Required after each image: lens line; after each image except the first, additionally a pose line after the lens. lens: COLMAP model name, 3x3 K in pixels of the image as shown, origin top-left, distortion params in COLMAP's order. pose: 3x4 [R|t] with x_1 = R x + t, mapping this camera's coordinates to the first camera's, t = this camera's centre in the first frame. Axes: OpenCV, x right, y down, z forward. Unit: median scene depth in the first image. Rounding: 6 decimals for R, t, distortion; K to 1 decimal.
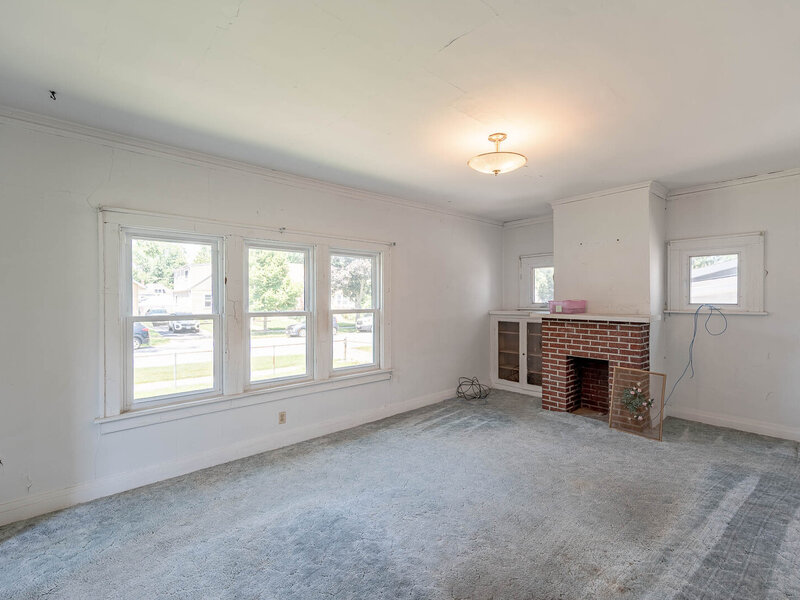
lens RADIAL K [[364.9, 0, 400.0], [0, 364.9, 300.0], [0, 0, 1]] dist [-0.002270, -0.000294]
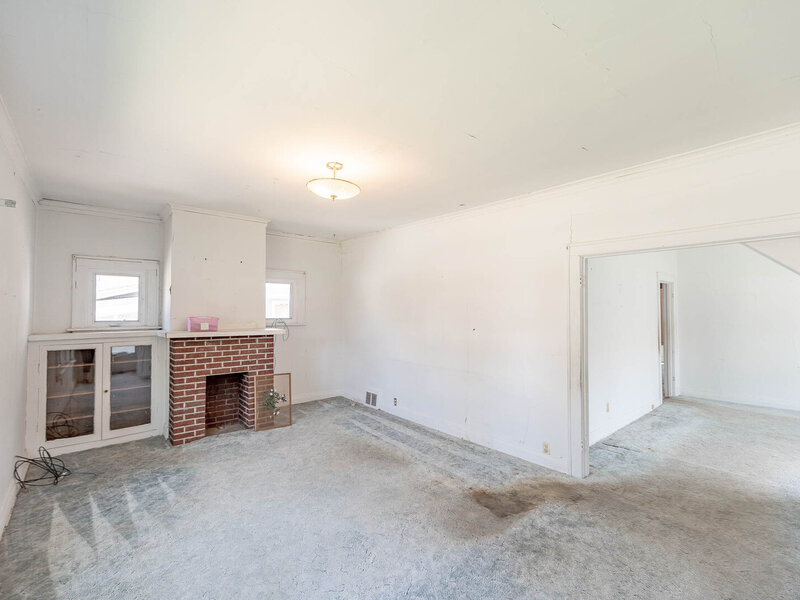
lens RADIAL K [[364.9, 0, 400.0], [0, 364.9, 300.0], [0, 0, 1]] dist [-0.002270, -0.000294]
pose [[0.007500, 0.036208, 0.999316, -0.507578], [0.007296, 0.999316, -0.036263, -0.005812], [-0.999945, 0.007563, 0.007231, 0.515906]]
